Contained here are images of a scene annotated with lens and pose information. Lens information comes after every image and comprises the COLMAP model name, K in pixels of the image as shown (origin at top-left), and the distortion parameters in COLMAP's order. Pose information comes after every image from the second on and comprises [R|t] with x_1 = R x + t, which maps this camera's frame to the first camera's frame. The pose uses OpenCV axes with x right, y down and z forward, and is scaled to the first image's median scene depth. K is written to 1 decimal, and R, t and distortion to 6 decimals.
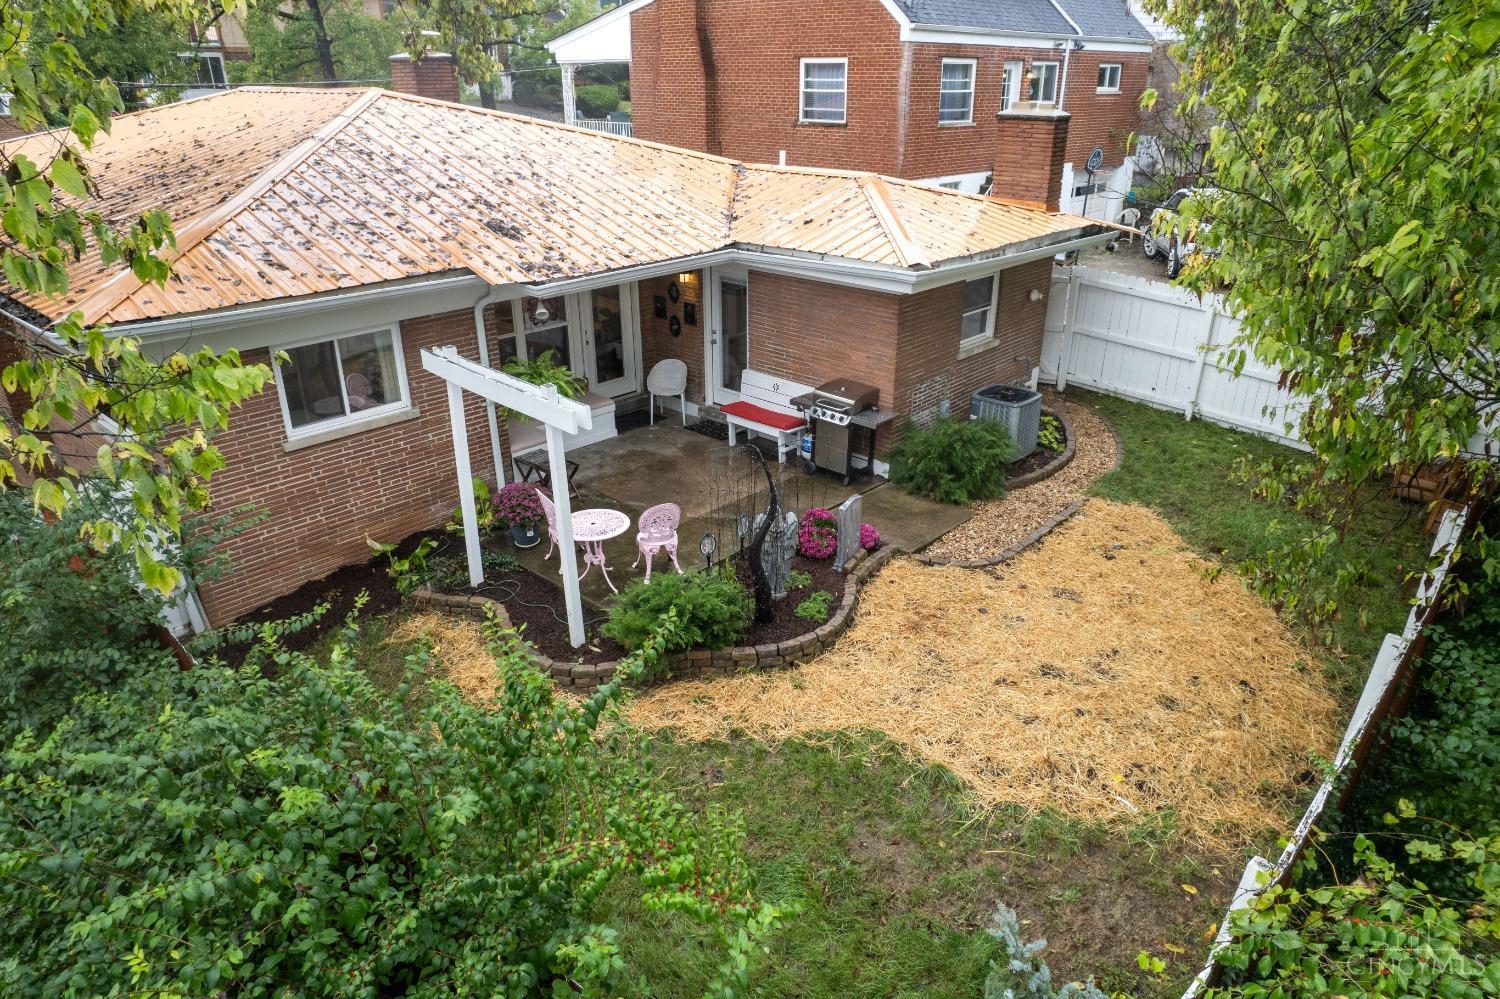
lens RADIAL K [[992.4, 0, 750.0], [0, 992.4, 499.5], [0, 0, 1]] dist [-0.045342, 0.003729]
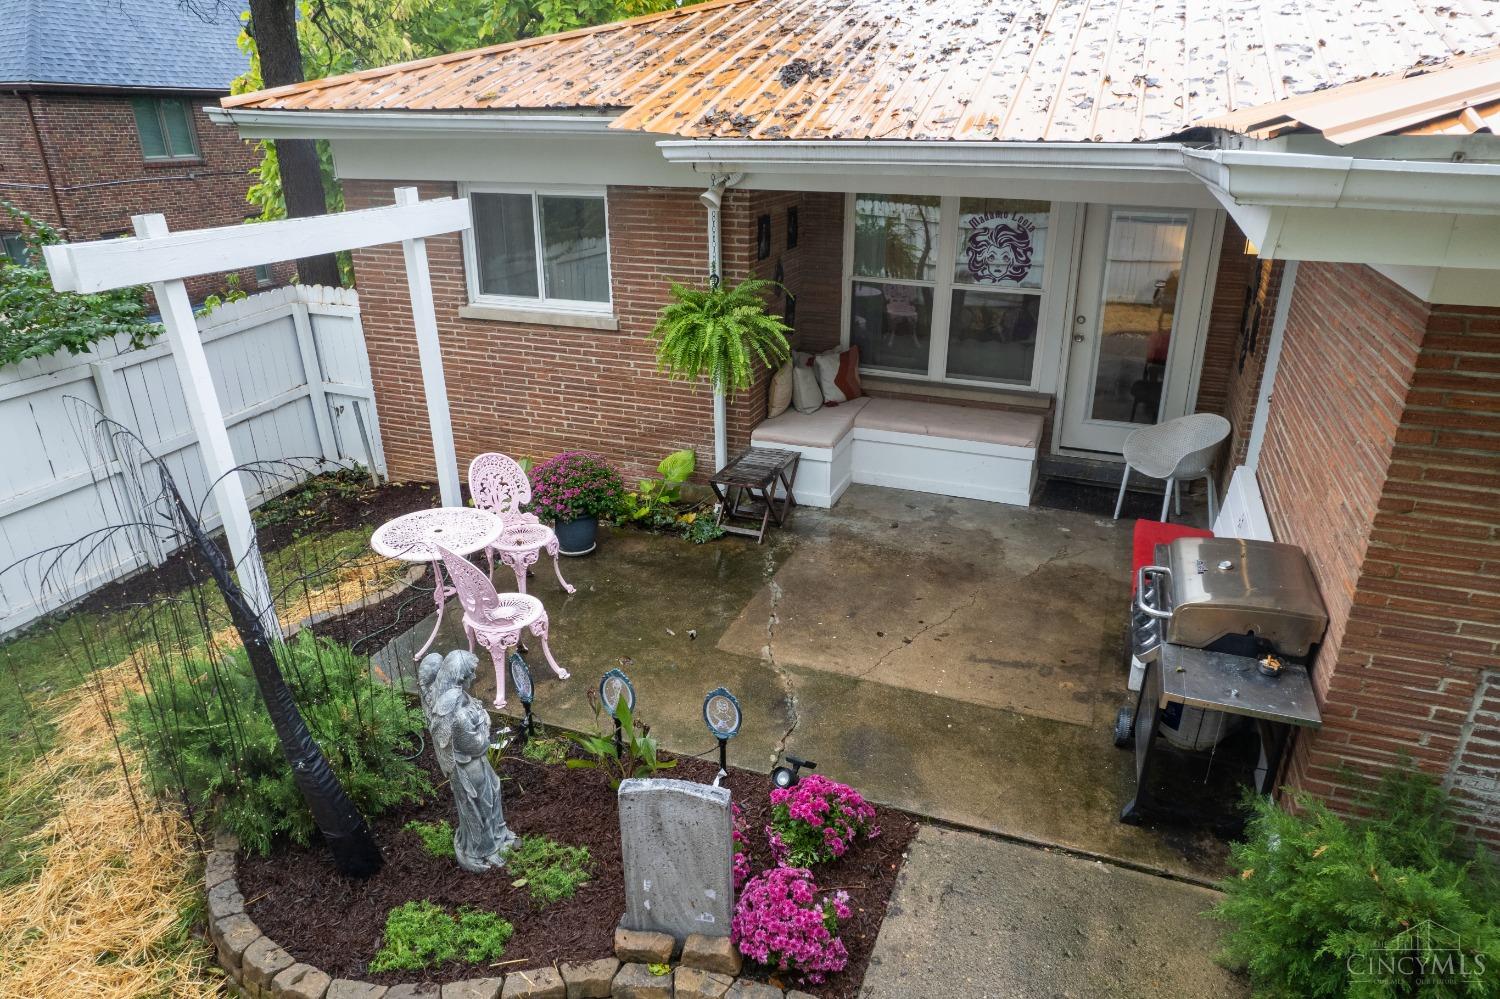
lens RADIAL K [[992.4, 0, 750.0], [0, 992.4, 499.5], [0, 0, 1]] dist [-0.045342, 0.003729]
pose [[0.370137, 0.355999, -0.858058, 0.314432], [-0.366790, 0.904618, 0.217096, -0.148551], [0.853501, 0.234371, 0.465410, 0.717837]]
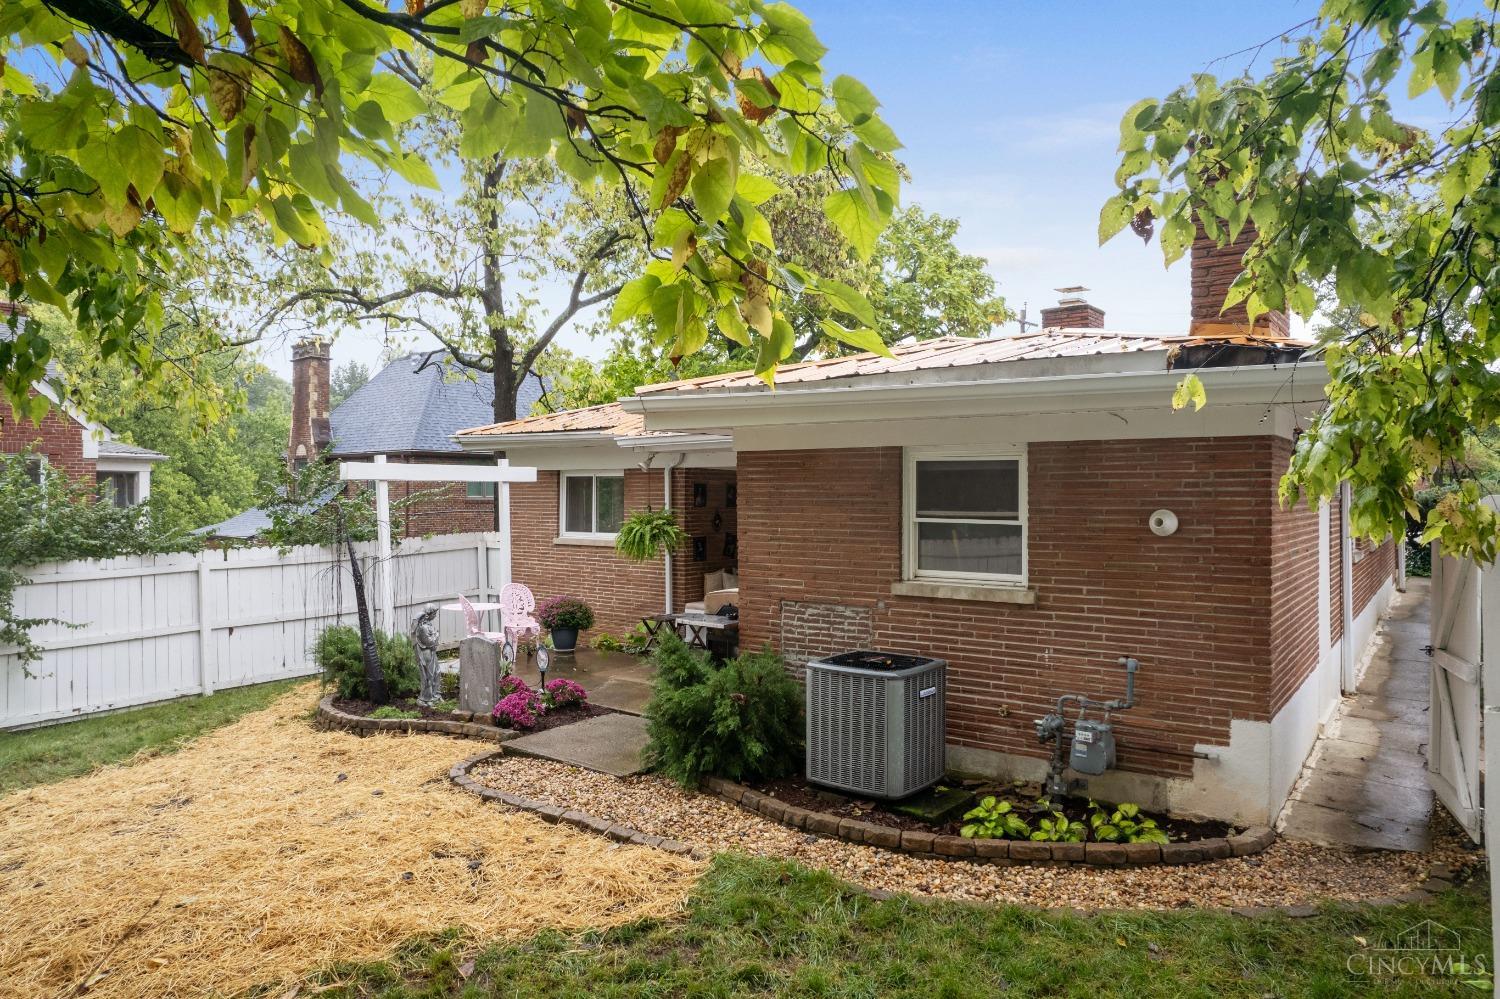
lens RADIAL K [[992.4, 0, 750.0], [0, 992.4, 499.5], [0, 0, 1]] dist [-0.045342, 0.003729]
pose [[0.078604, 0.012242, -0.996831, 0.836080], [-0.396302, 0.917903, -0.019977, -0.161668], [0.914749, 0.396616, 0.077002, 0.940849]]
